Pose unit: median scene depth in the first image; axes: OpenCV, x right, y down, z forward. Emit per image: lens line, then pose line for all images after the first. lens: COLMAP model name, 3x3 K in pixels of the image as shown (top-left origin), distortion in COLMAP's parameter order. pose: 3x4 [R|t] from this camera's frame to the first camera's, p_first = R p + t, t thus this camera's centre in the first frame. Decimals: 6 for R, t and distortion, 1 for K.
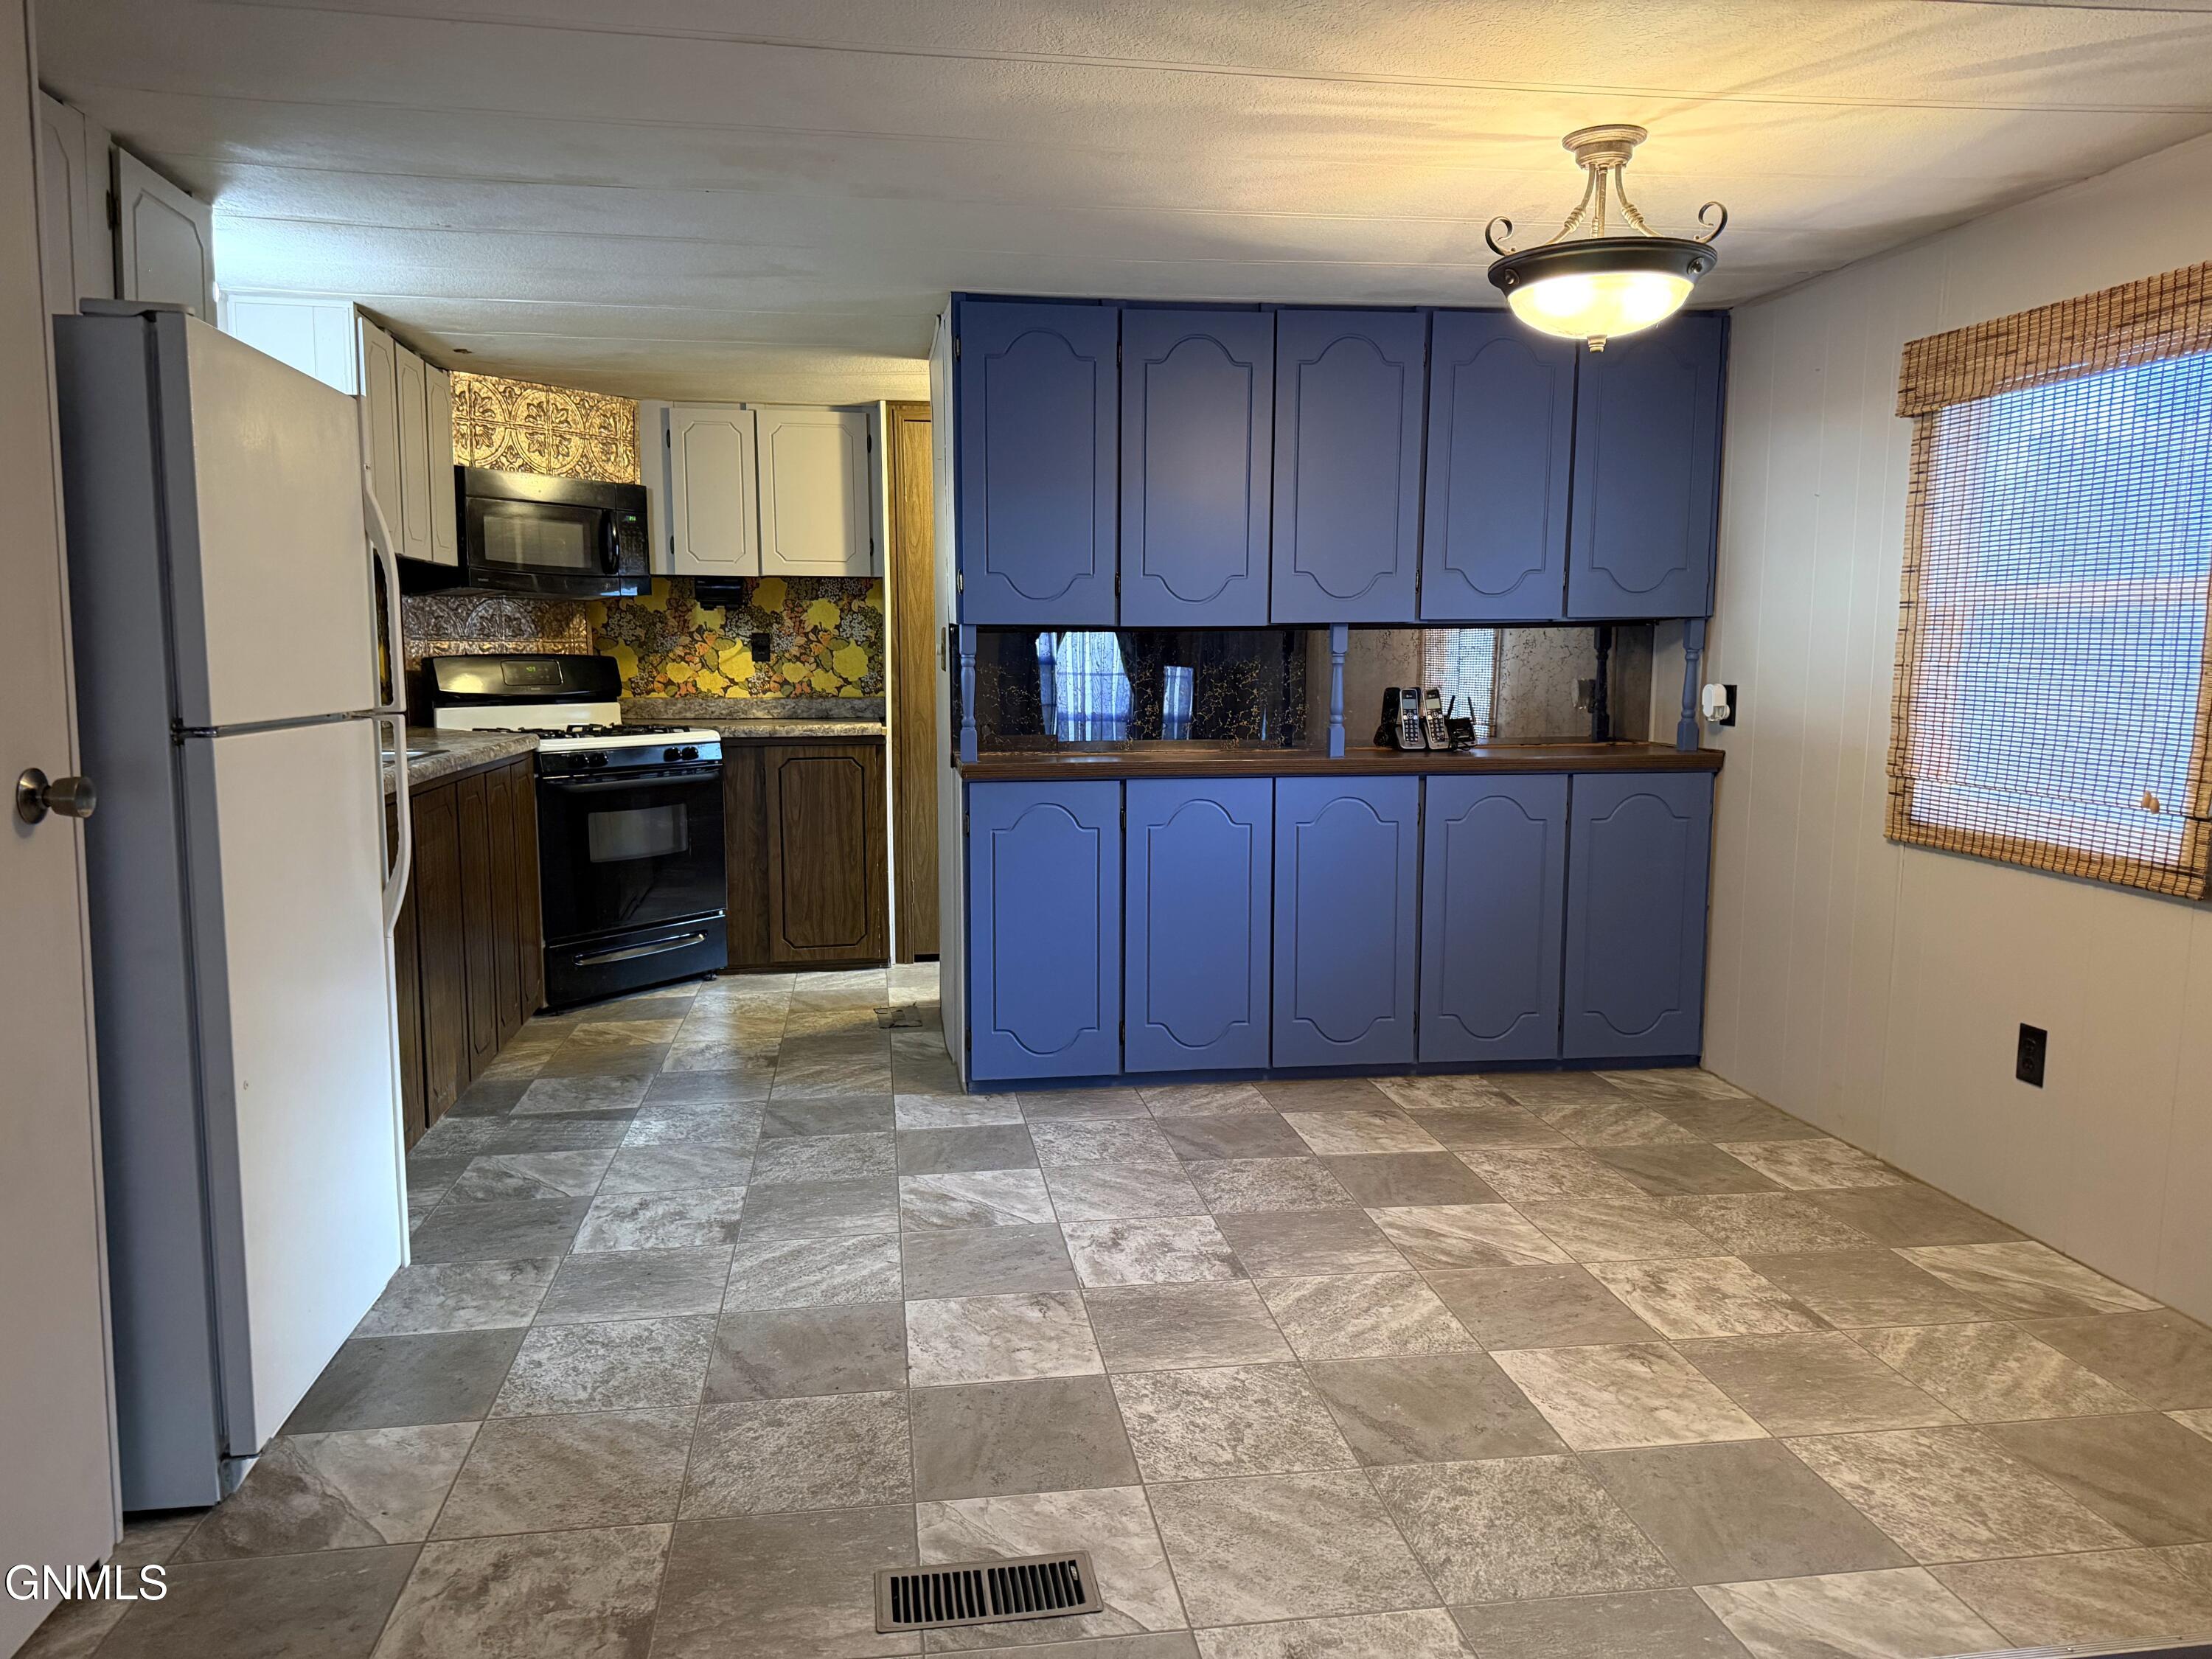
lens RADIAL K [[1535.2, 0, 1106.0], [0, 1535.2, 829.5], [0, 0, 1]] dist [0.141161, -0.200937]
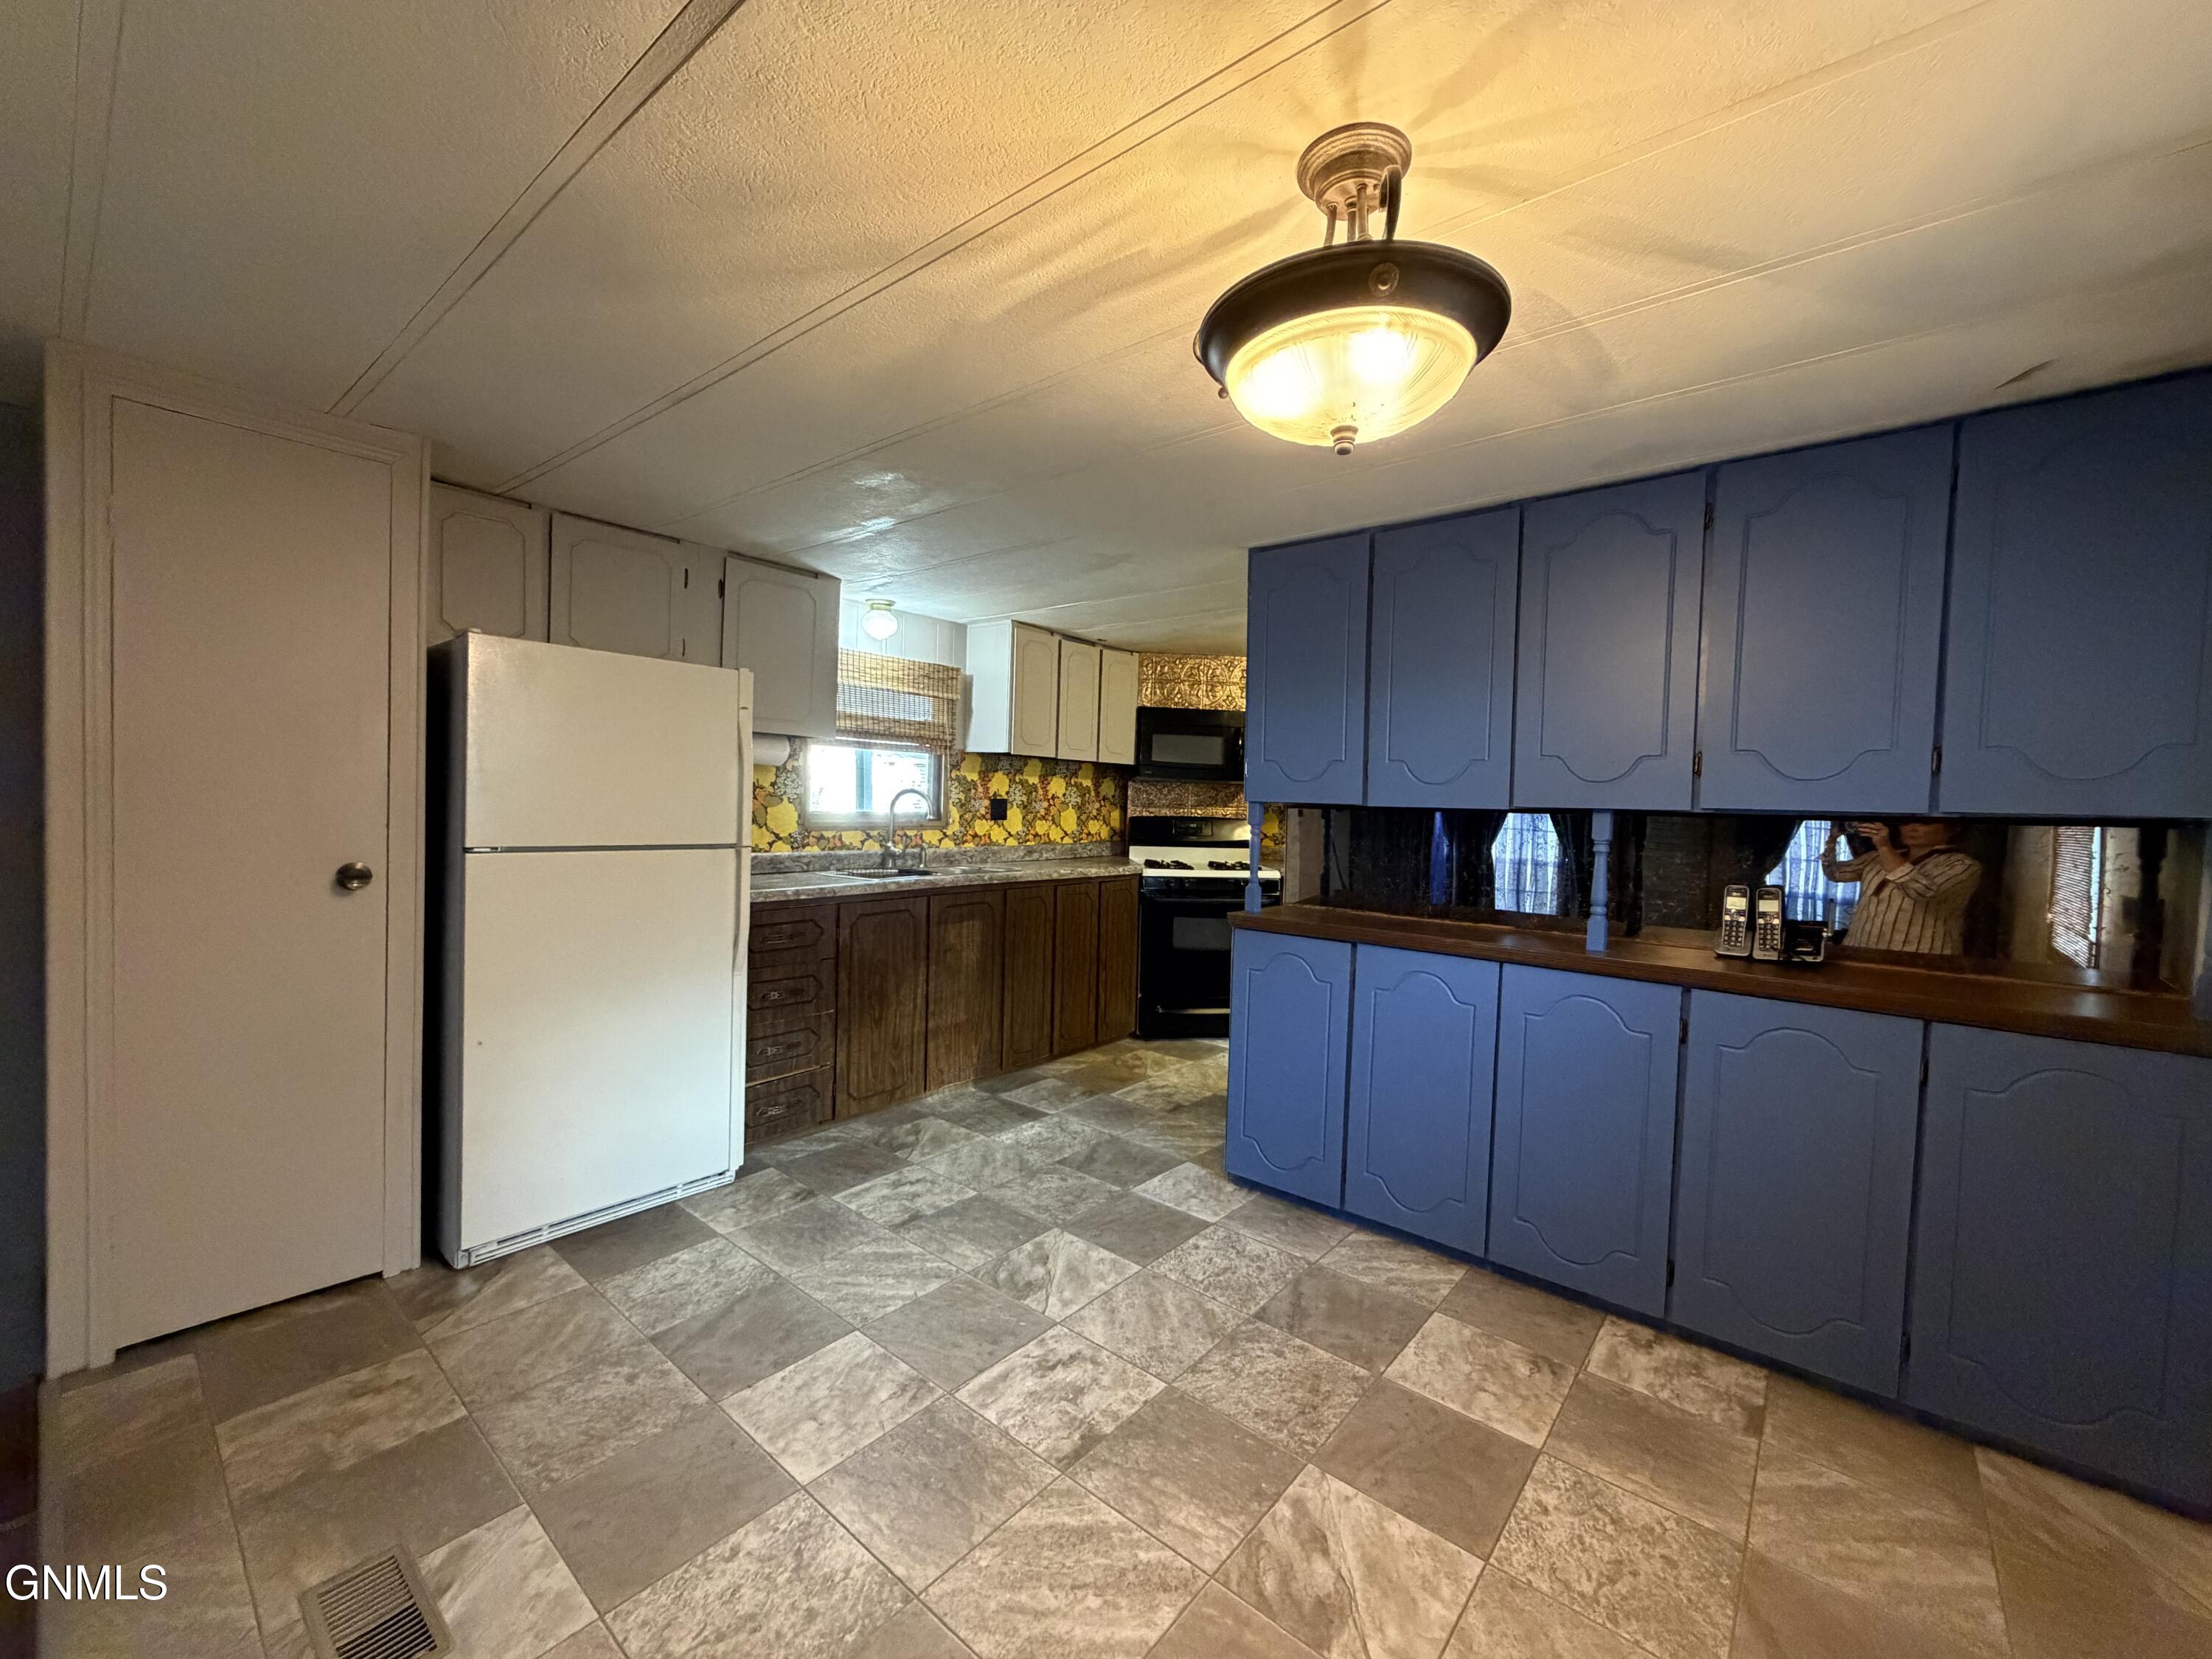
lens RADIAL K [[883.7, 0, 1112.2], [0, 883.7, 831.6], [0, 0, 1]] dist [0.003147, -0.000128]
pose [[0.663297, 0.045553, -0.746968, 0.434570], [-0.115851, 0.992363, -0.042356, -0.076745], [0.739334, 0.114631, 0.663509, 0.518365]]
